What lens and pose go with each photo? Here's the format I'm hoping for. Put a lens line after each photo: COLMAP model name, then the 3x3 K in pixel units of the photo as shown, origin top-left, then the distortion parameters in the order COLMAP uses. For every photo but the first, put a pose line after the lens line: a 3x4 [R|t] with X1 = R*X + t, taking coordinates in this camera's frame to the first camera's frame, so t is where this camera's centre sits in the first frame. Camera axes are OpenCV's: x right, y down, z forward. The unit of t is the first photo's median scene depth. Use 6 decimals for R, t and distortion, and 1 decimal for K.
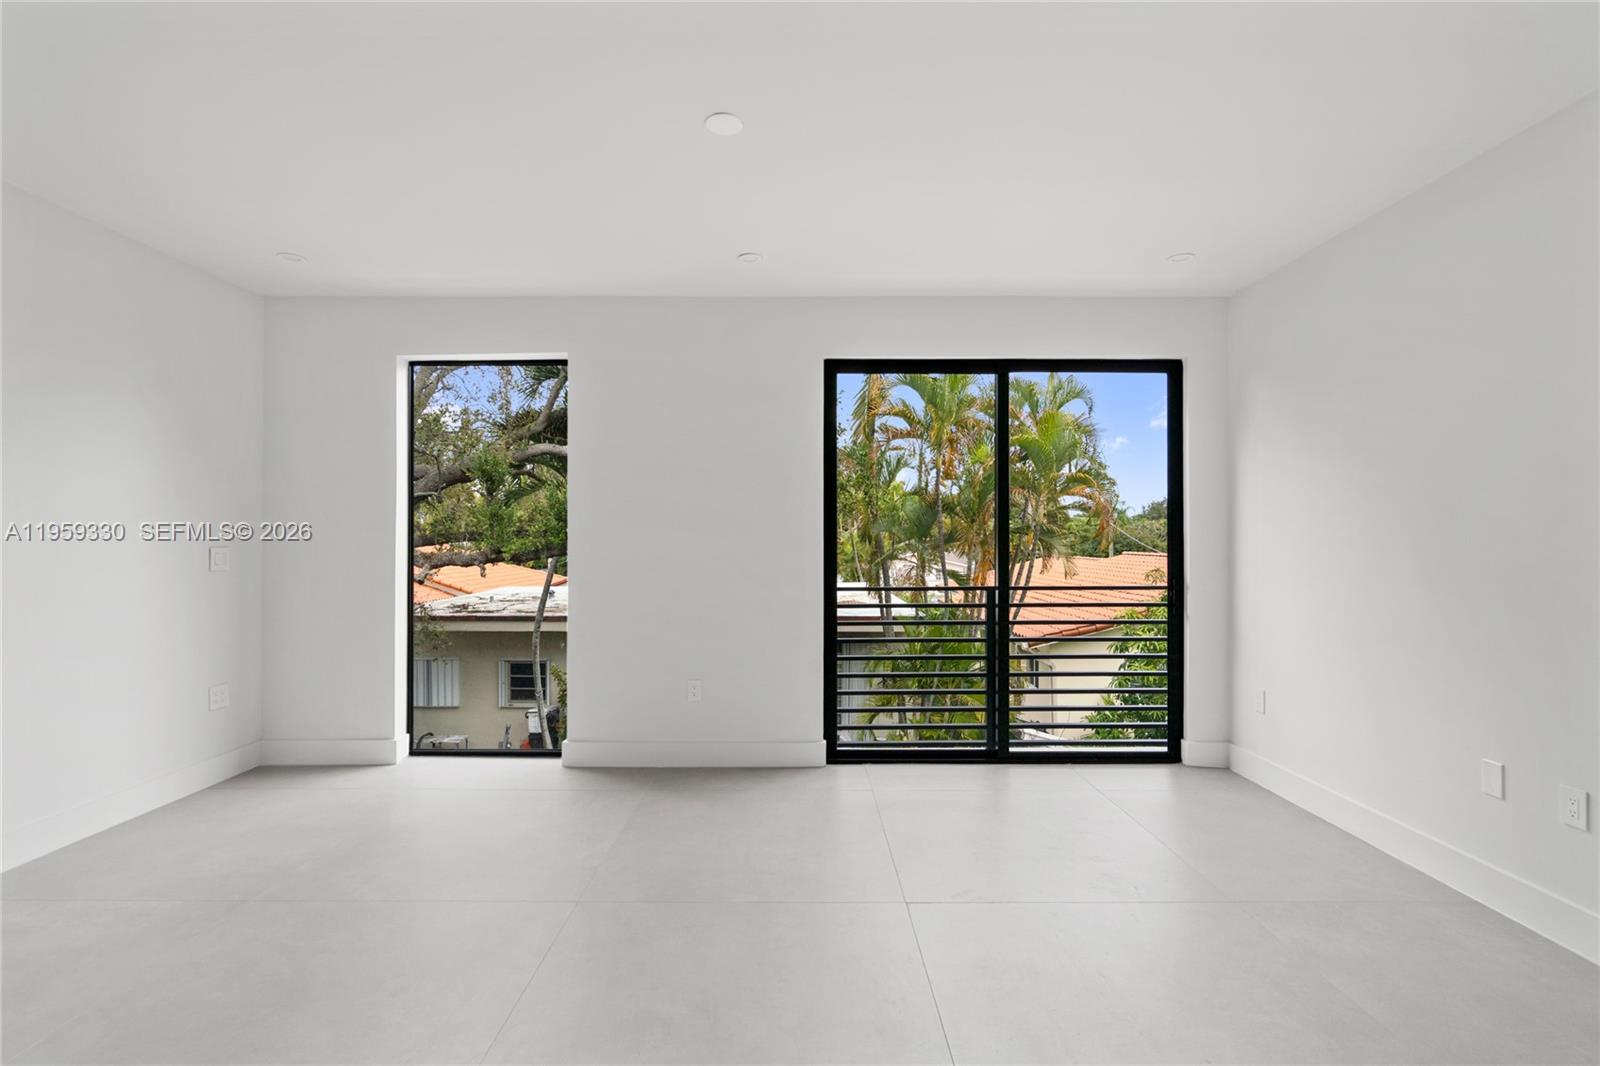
lens RADIAL K [[733.2, 0, 806.2], [0, 733.2, 531.3], [0, 0, 1]] dist [0.004863, 0.002039]
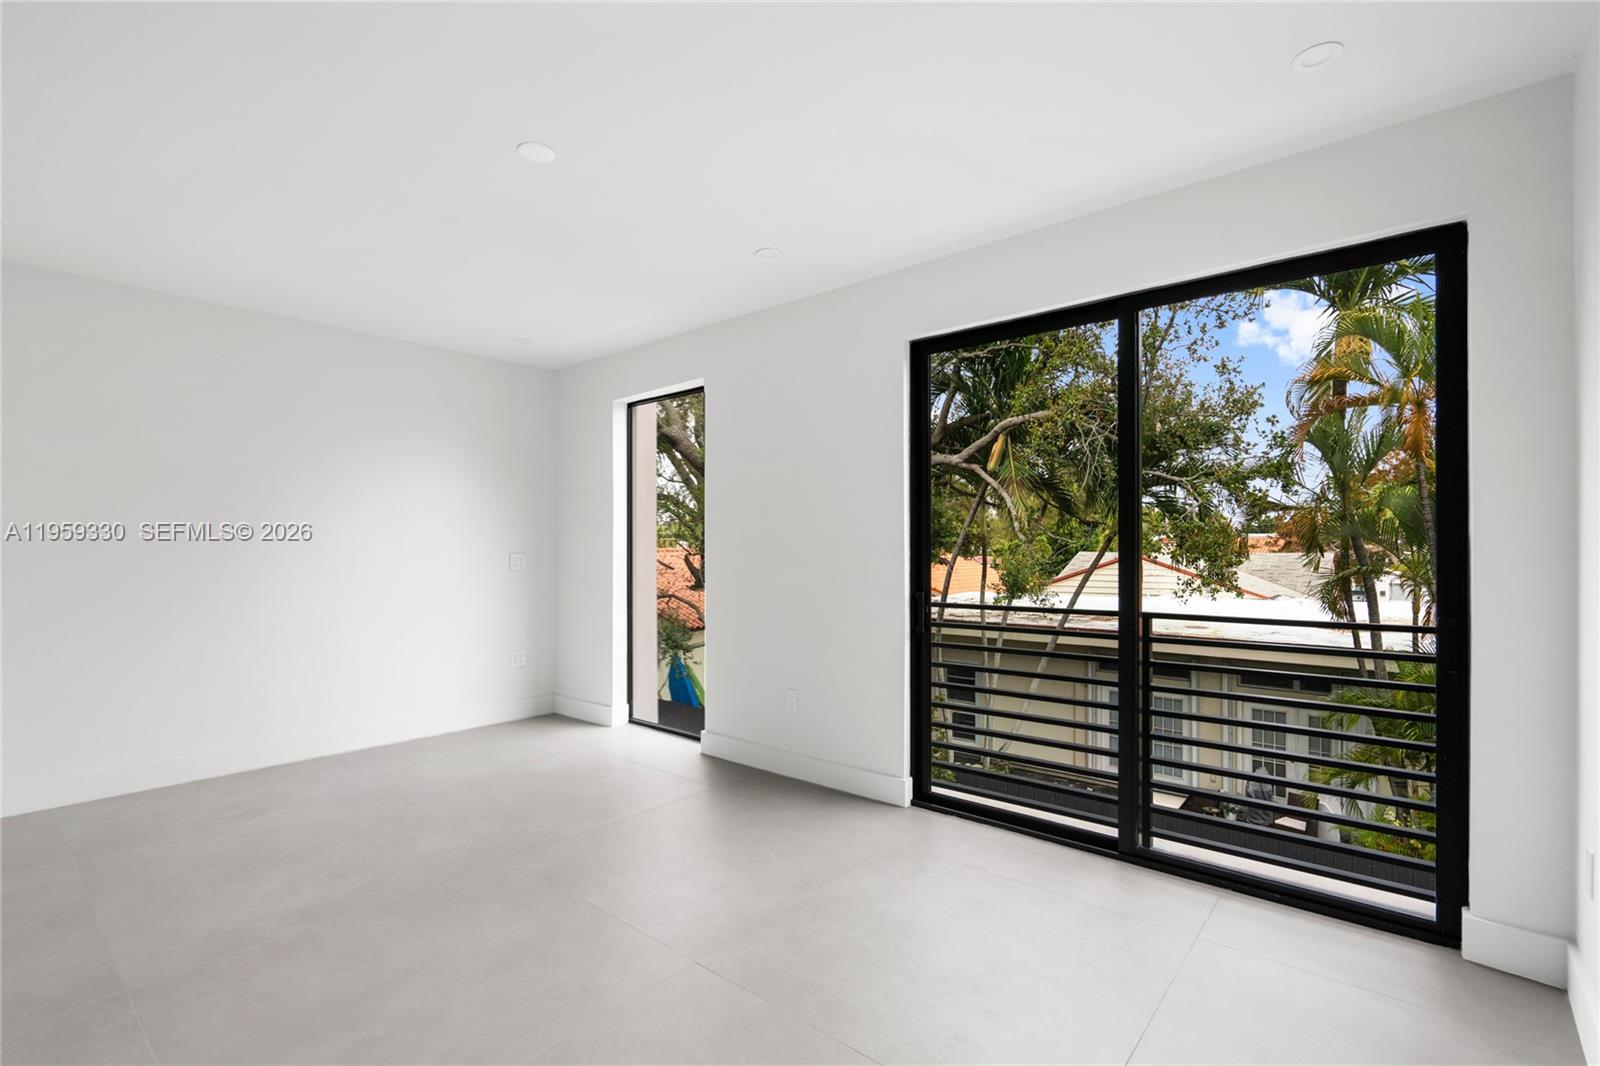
lens RADIAL K [[733.2, 0, 795.1], [0, 733.2, 539.3], [0, 0, 1]] dist [0.004863, 0.002039]
pose [[0.762865, -0.009352, -0.646491, 0.487223], [-0.003054, 0.999832, -0.018067, 0.018903], [0.646551, 0.015757, 0.762708, 0.247777]]
